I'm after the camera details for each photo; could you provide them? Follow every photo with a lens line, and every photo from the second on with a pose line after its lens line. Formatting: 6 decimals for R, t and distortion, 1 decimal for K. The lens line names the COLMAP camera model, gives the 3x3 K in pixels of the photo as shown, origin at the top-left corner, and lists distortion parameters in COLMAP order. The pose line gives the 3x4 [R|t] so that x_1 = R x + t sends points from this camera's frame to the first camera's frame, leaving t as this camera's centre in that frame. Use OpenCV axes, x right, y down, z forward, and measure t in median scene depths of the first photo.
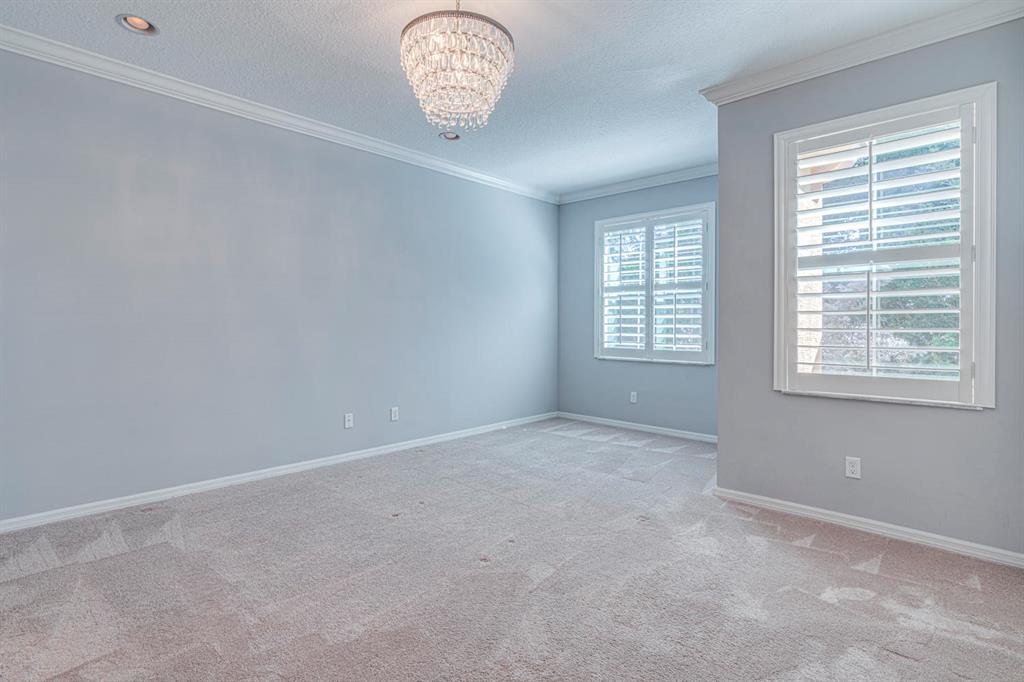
lens RADIAL K [[490.9, 0, 512.0], [0, 490.9, 341.0], [0, 0, 1]] dist [-0.014183, 0.000060]
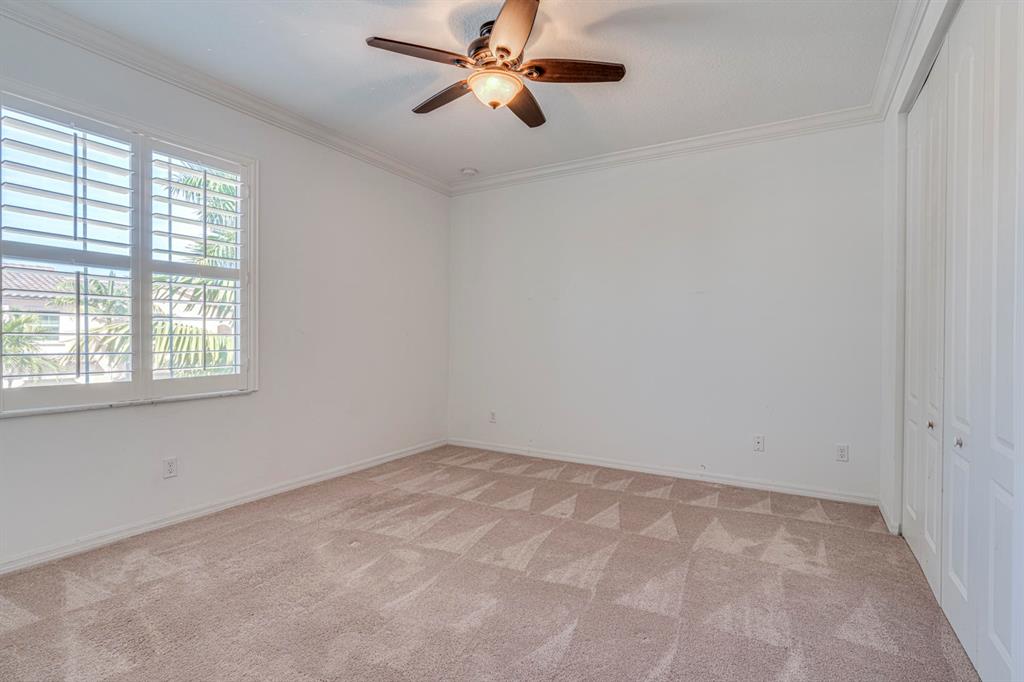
lens RADIAL K [[490.9, 0, 512.0], [0, 490.9, 341.0], [0, 0, 1]] dist [-0.014183, 0.000060]
pose [[-0.224502, -0.000427, 0.974474, -0.314823], [0.030301, 0.999513, 0.007419, -0.018795], [-0.974002, 0.031193, -0.224379, 0.733355]]
